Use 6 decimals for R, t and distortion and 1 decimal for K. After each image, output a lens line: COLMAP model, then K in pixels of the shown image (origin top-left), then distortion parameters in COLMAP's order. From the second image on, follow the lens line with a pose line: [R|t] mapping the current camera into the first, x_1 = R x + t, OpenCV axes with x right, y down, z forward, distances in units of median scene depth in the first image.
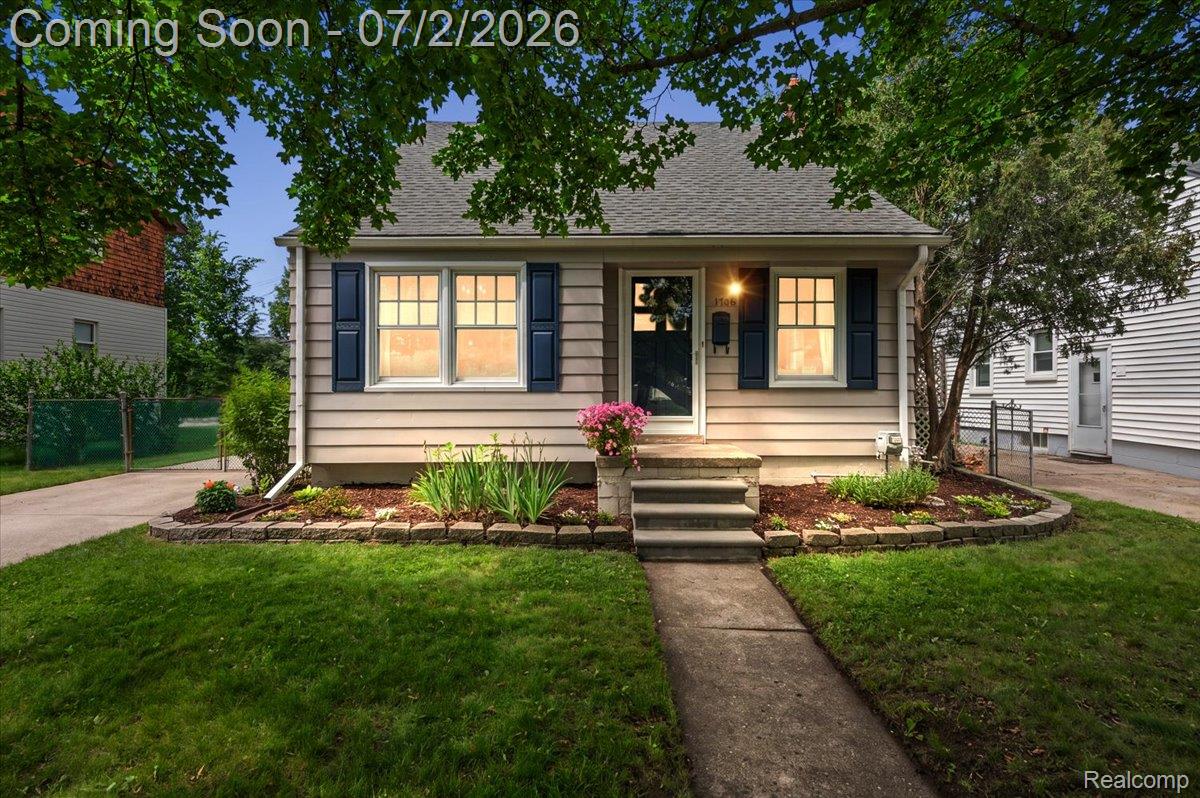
lens RADIAL K [[477.9, 0, 597.2], [0, 477.9, 396.1], [0, 0, 1]] dist [0.000583, -0.000207]
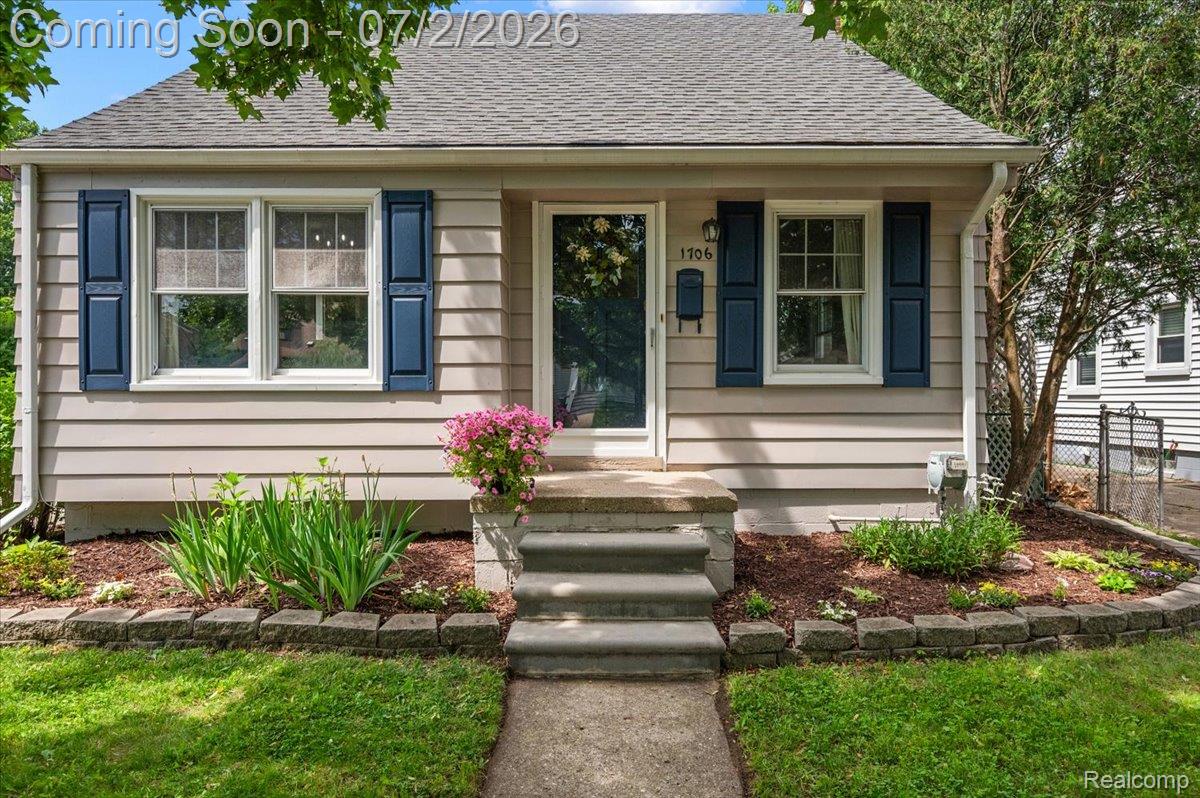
lens RADIAL K [[630.9, 0, 577.3], [0, 630.9, 399.3], [0, 0, 1]] dist [0.001362, -0.001857]
pose [[0.999998, -0.000356, 0.001714, 0.108248], [0.000354, 1.000000, 0.000832, 0.001470], [-0.001714, -0.000832, 0.999998, 0.145608]]
